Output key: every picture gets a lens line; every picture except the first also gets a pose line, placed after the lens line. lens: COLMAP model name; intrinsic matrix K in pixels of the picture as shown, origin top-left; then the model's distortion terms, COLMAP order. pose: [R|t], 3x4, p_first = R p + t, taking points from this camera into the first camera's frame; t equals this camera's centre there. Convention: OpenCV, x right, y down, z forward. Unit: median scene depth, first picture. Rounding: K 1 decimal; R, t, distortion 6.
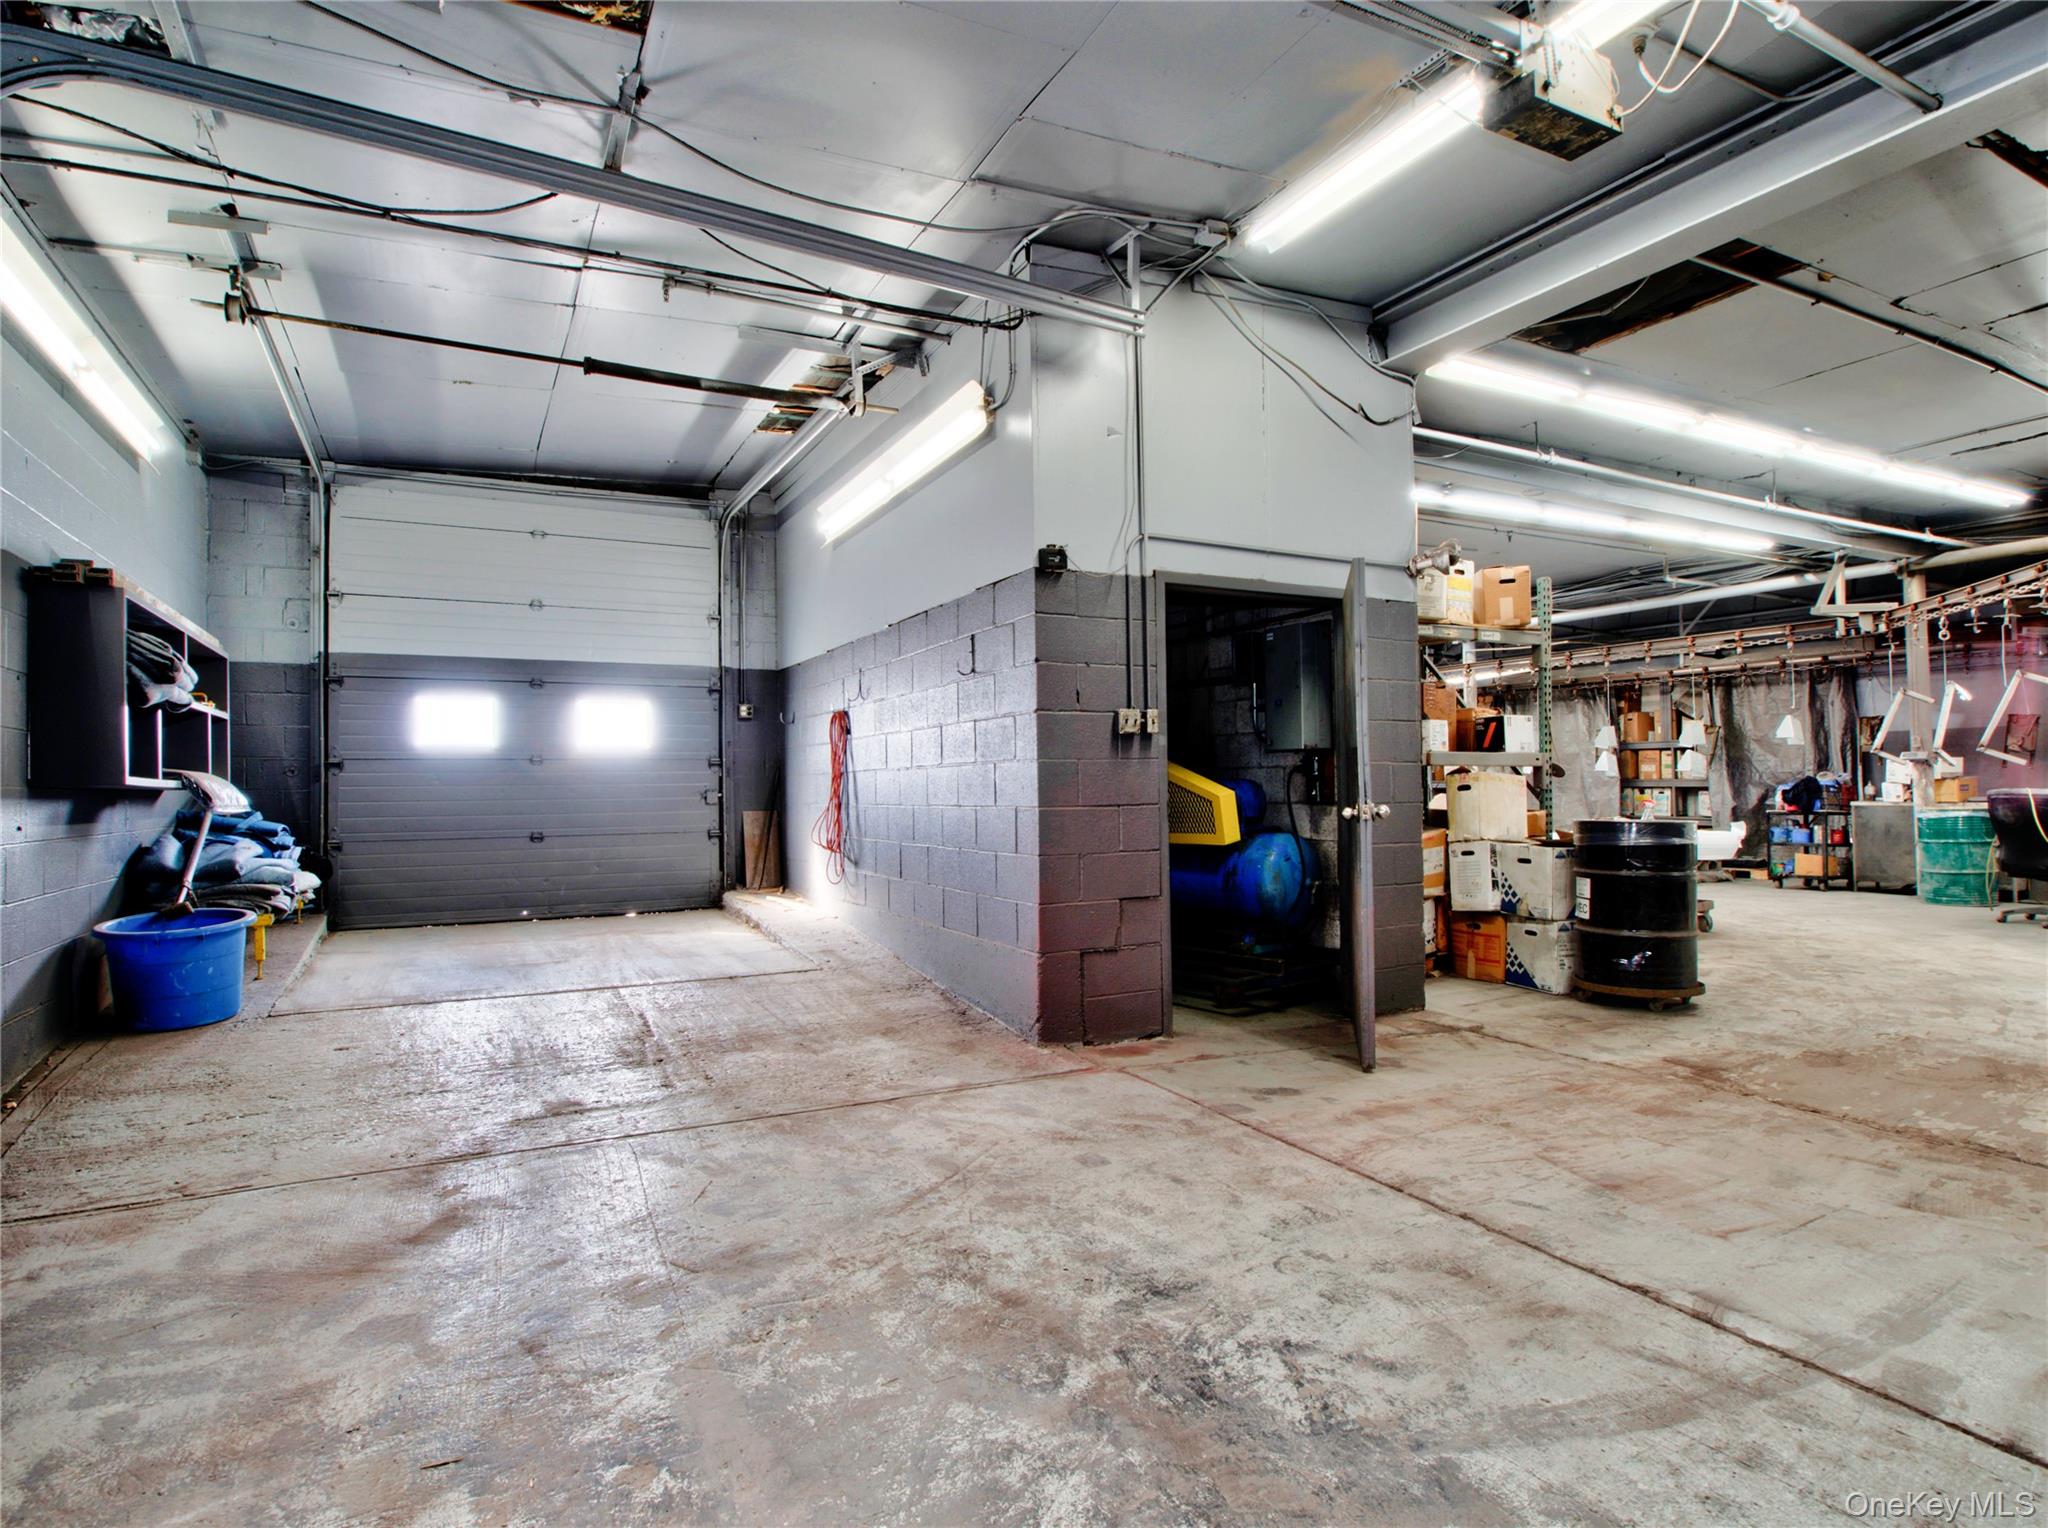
lens RADIAL K [[1082.6, 0, 1020.8], [0, 1082.6, 768.1], [0, 0, 1]] dist [-0.016739, -0.001182]
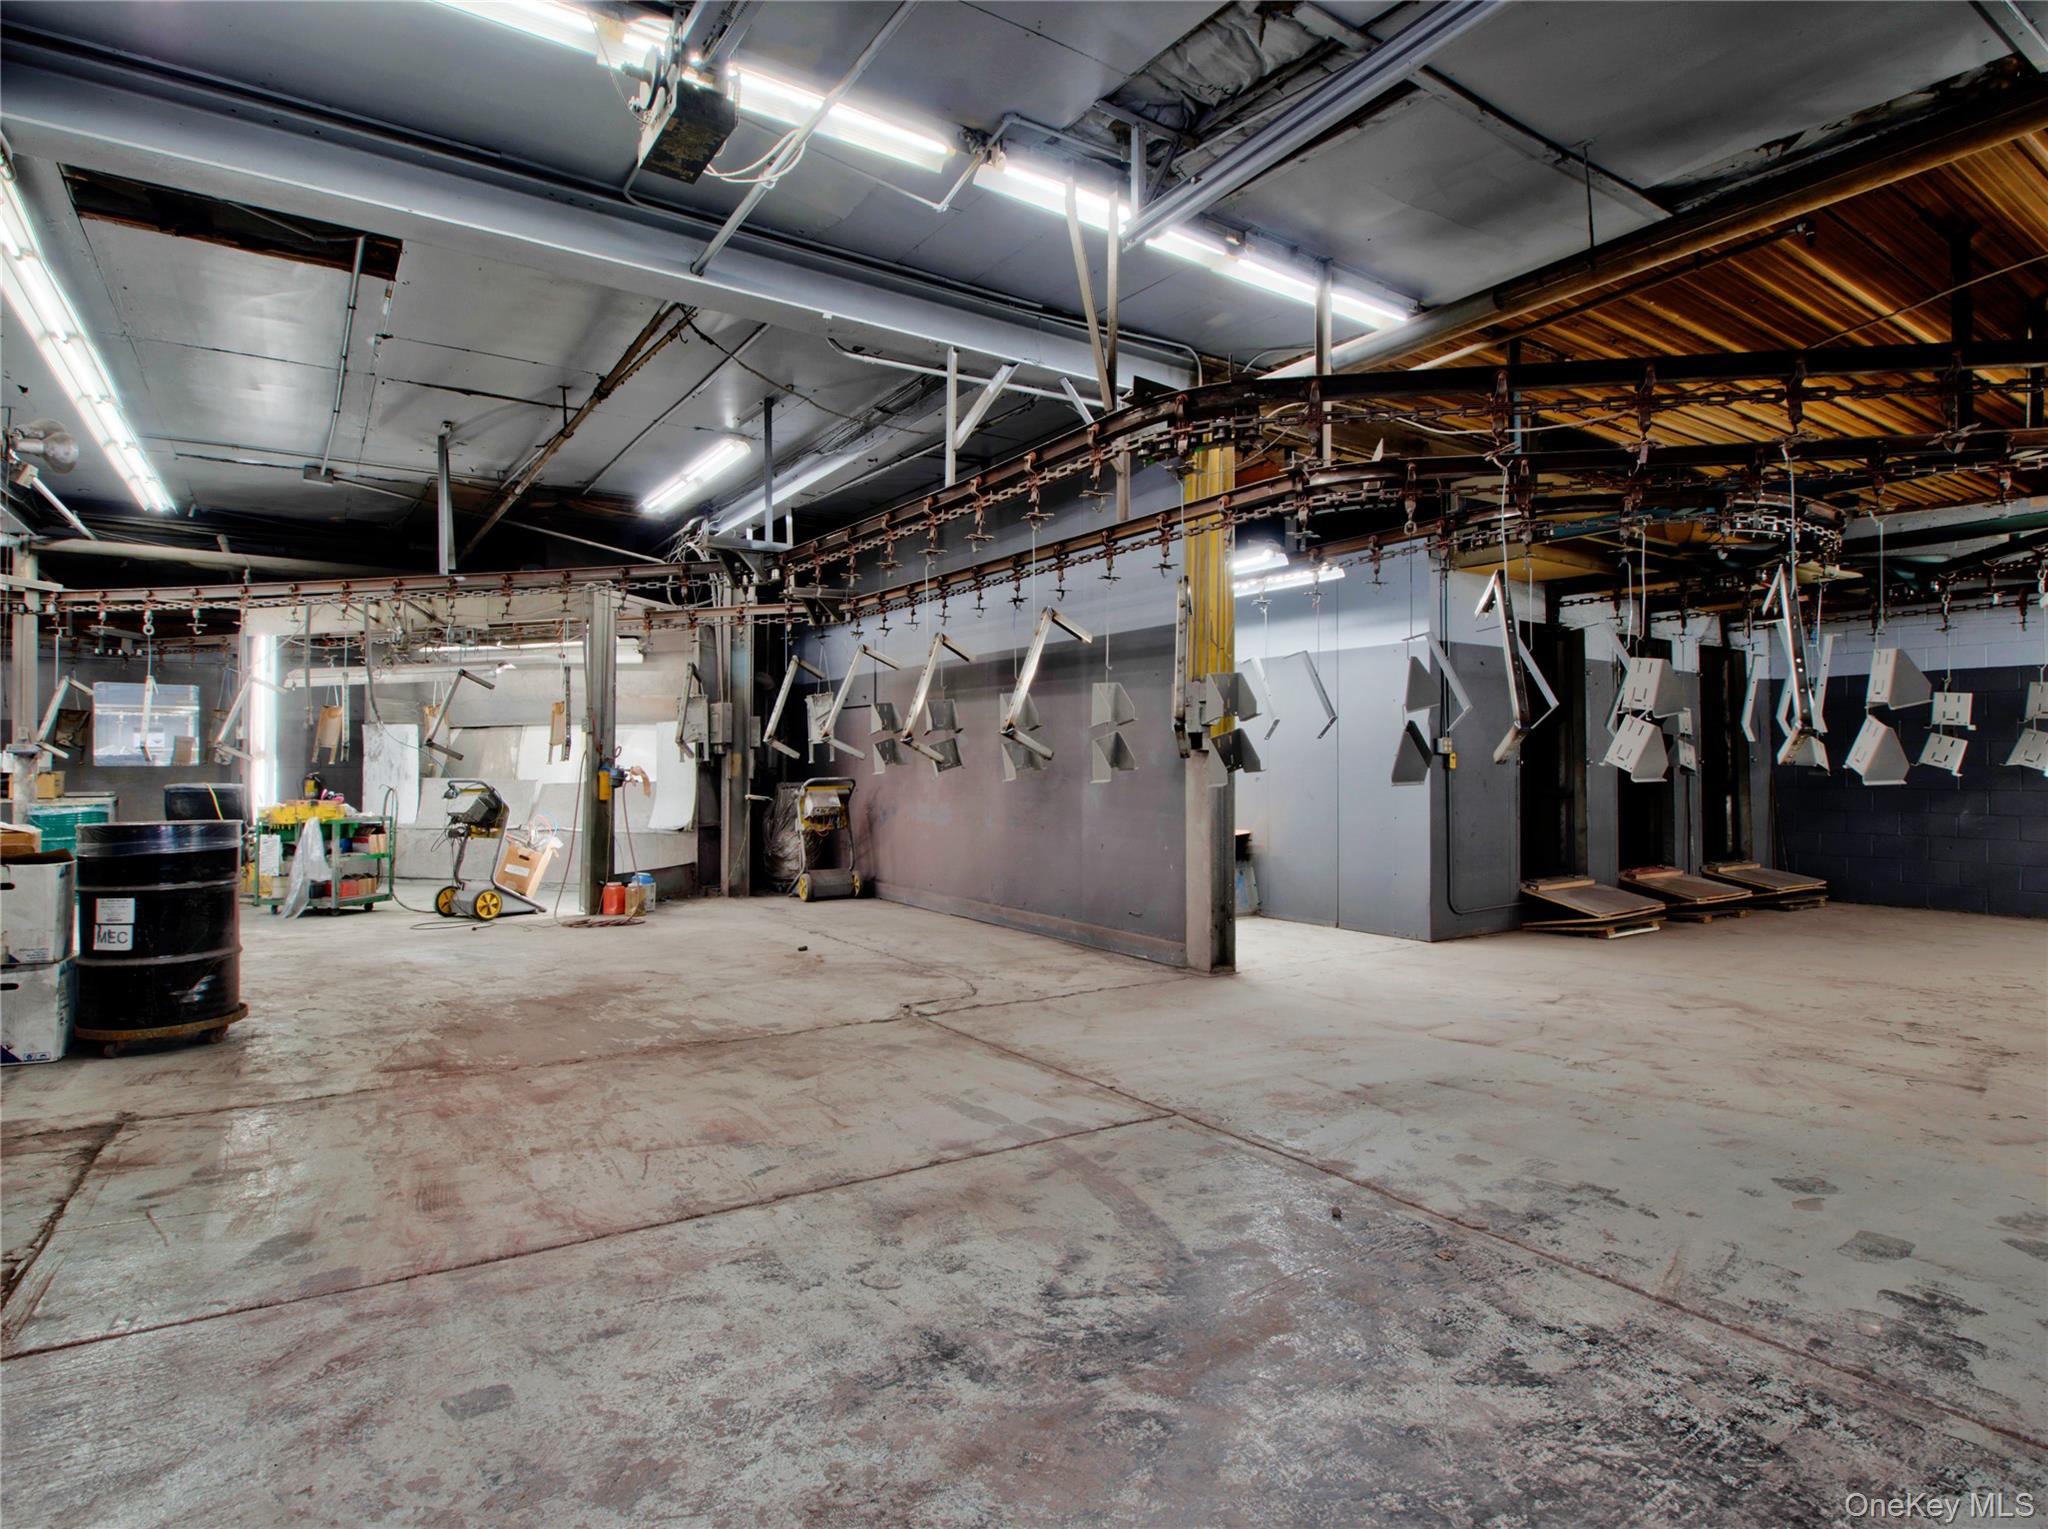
lens RADIAL K [[1082.6, 0, 1020.8], [0, 1082.6, 768.6], [0, 0, 1]] dist [-0.016739, -0.001182]
pose [[-0.091816, 0.009657, 0.995729, -0.645260], [-0.014934, 0.999827, -0.011074, 0.013188], [-0.995664, -0.015887, -0.091655, 0.872817]]
